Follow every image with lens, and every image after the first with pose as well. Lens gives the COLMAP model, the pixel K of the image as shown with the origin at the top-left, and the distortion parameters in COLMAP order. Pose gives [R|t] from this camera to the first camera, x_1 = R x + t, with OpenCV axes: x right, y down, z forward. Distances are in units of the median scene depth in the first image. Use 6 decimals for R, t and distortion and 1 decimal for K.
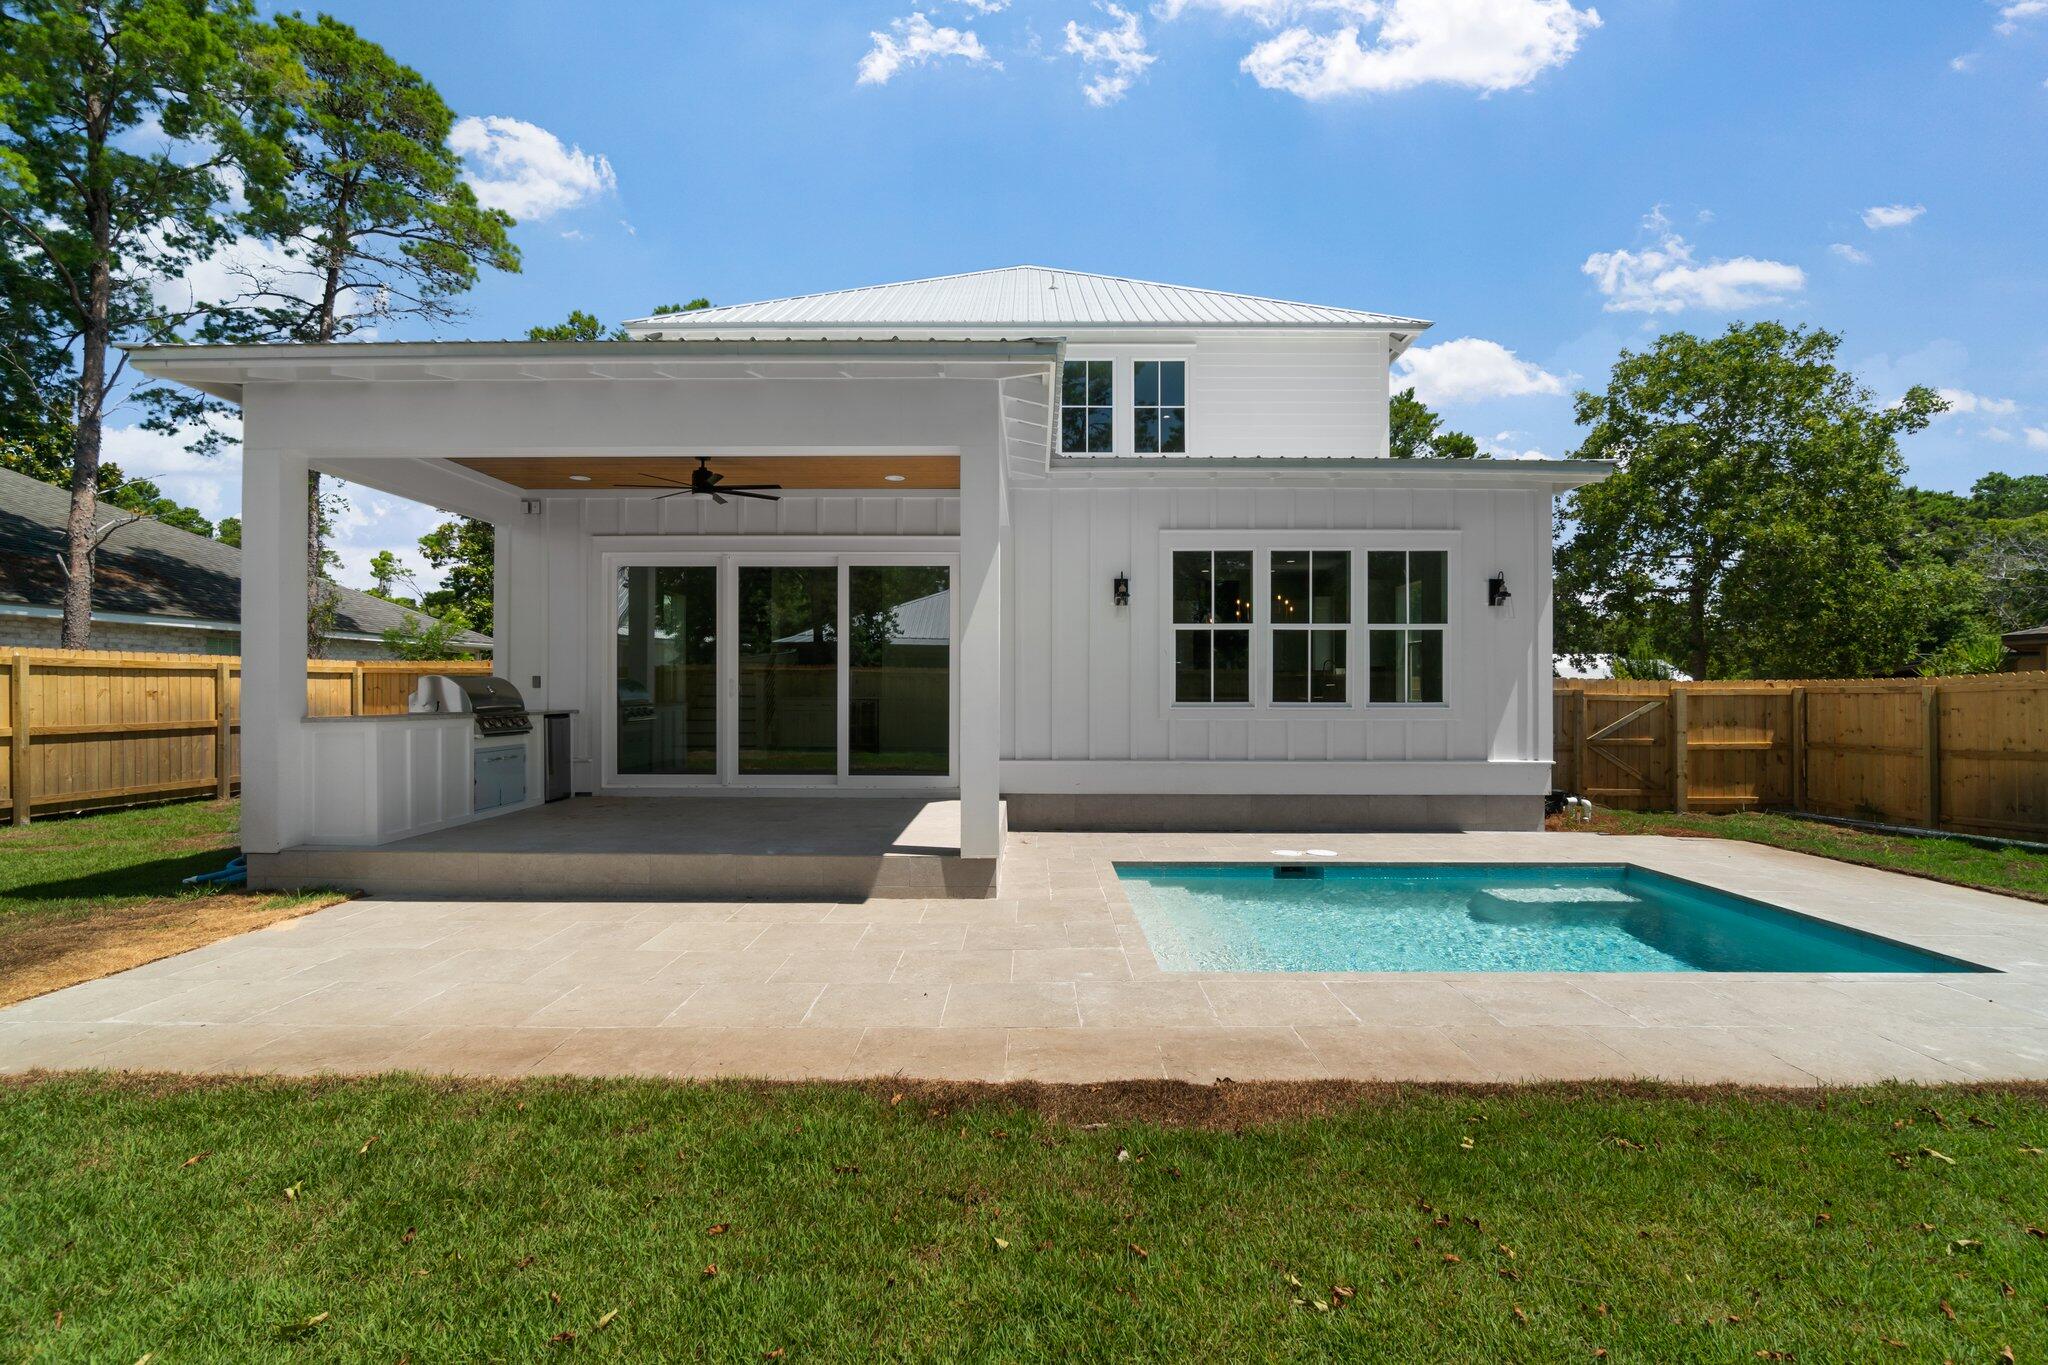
lens RADIAL K [[983.0, 0, 1034.7], [0, 983.0, 688.6], [0, 0, 1]] dist [-0.003054, 0.000156]
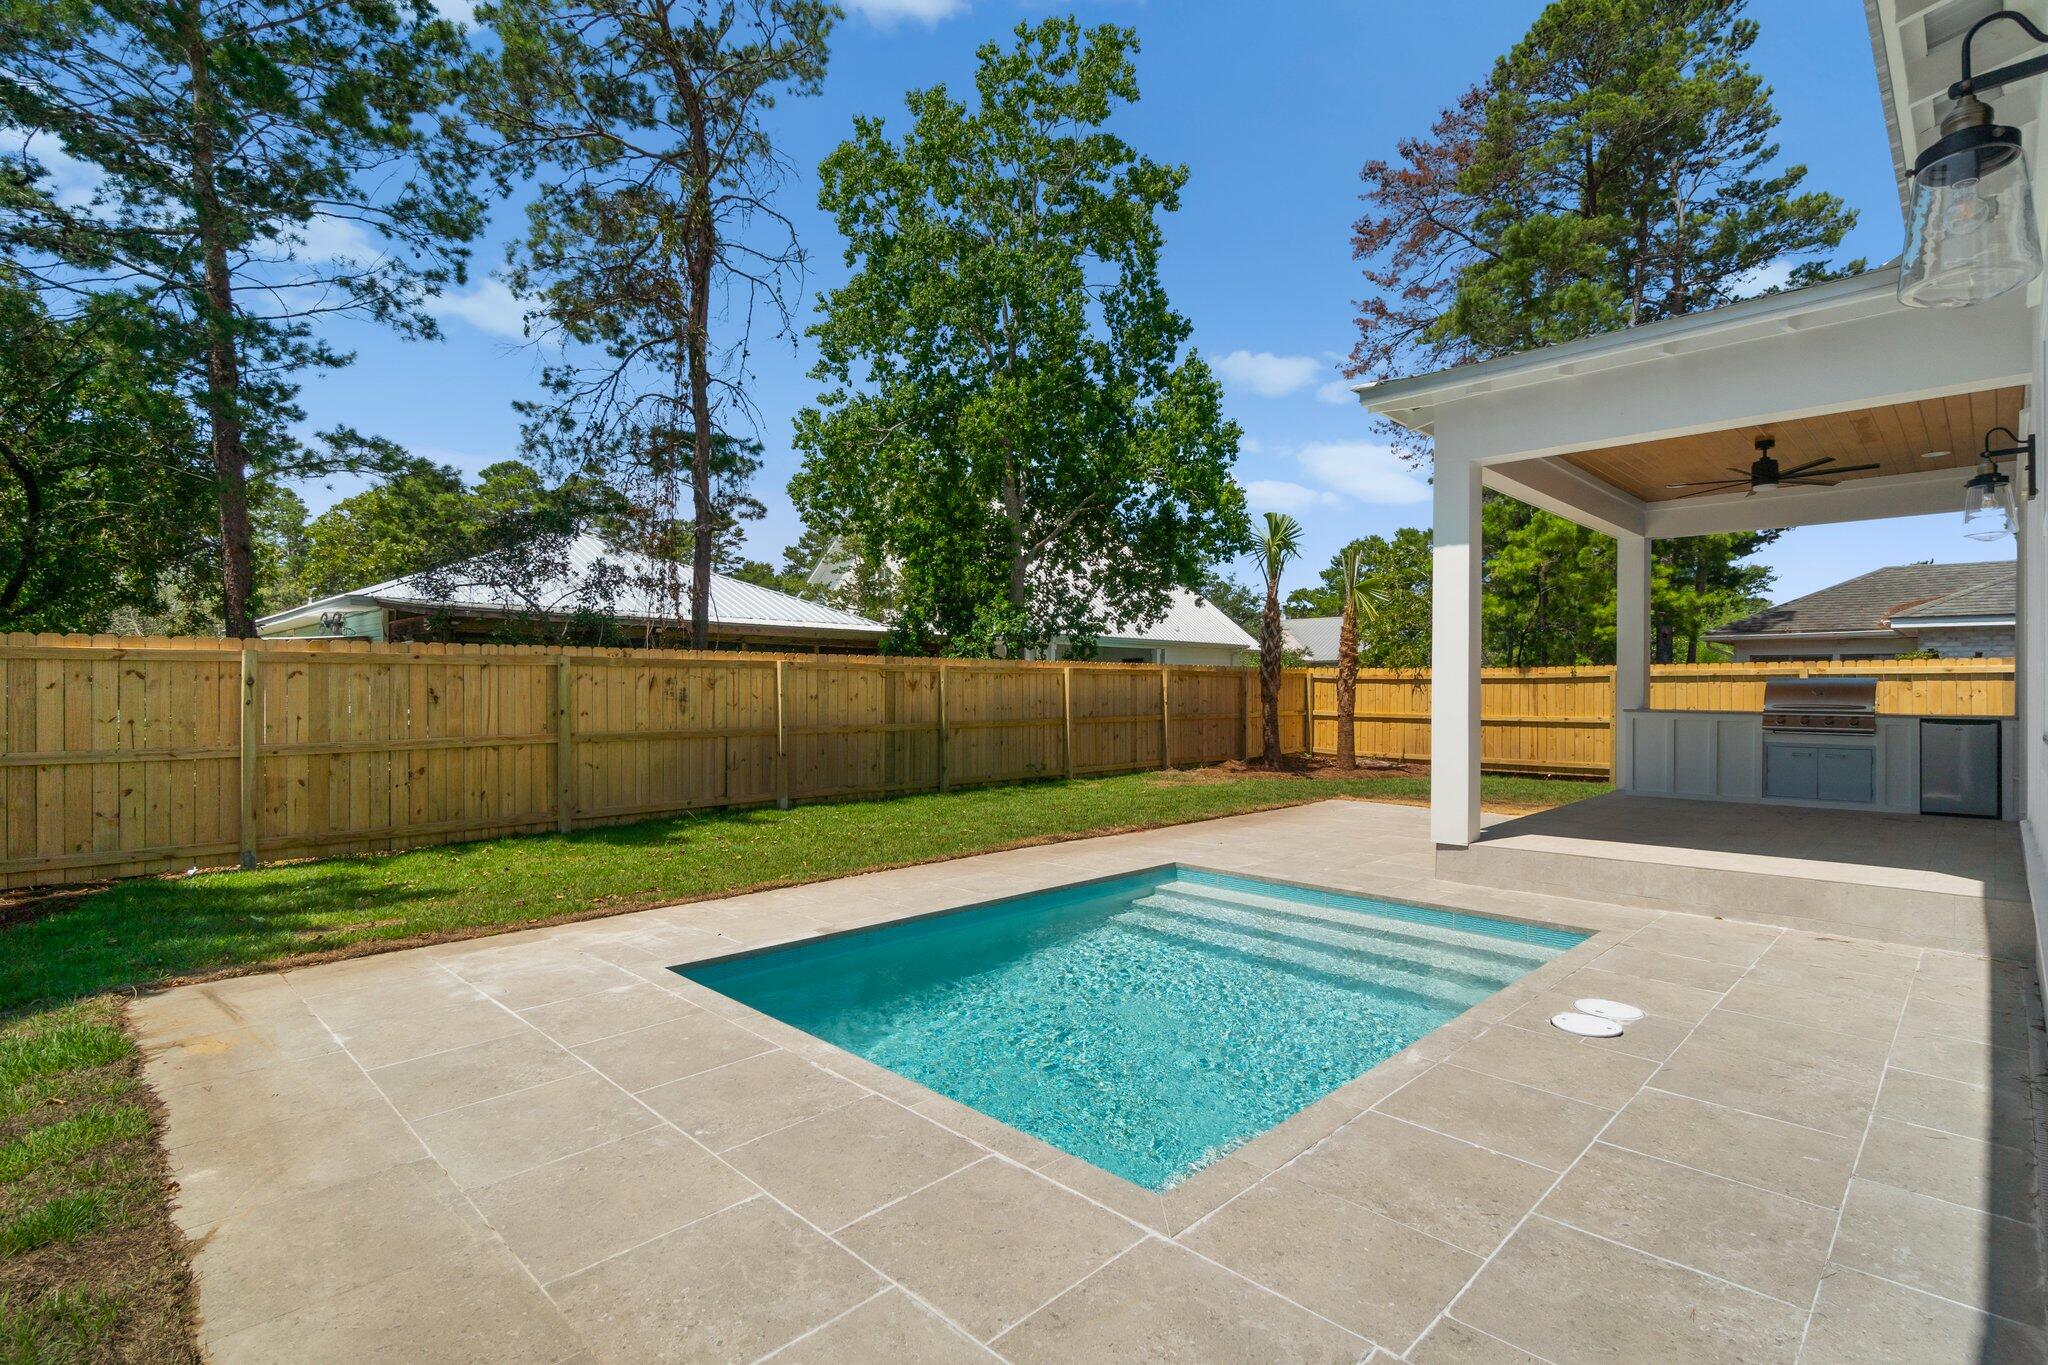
lens RADIAL K [[983.0, 0, 1034.5], [0, 983.0, 681.8], [0, 0, 1]] dist [-0.003054, 0.000156]
pose [[-0.706676, -0.007964, -0.707492, 0.673694], [-0.004171, 0.999966, -0.007090, 0.002672], [0.707525, -0.002060, -0.706686, 0.956410]]
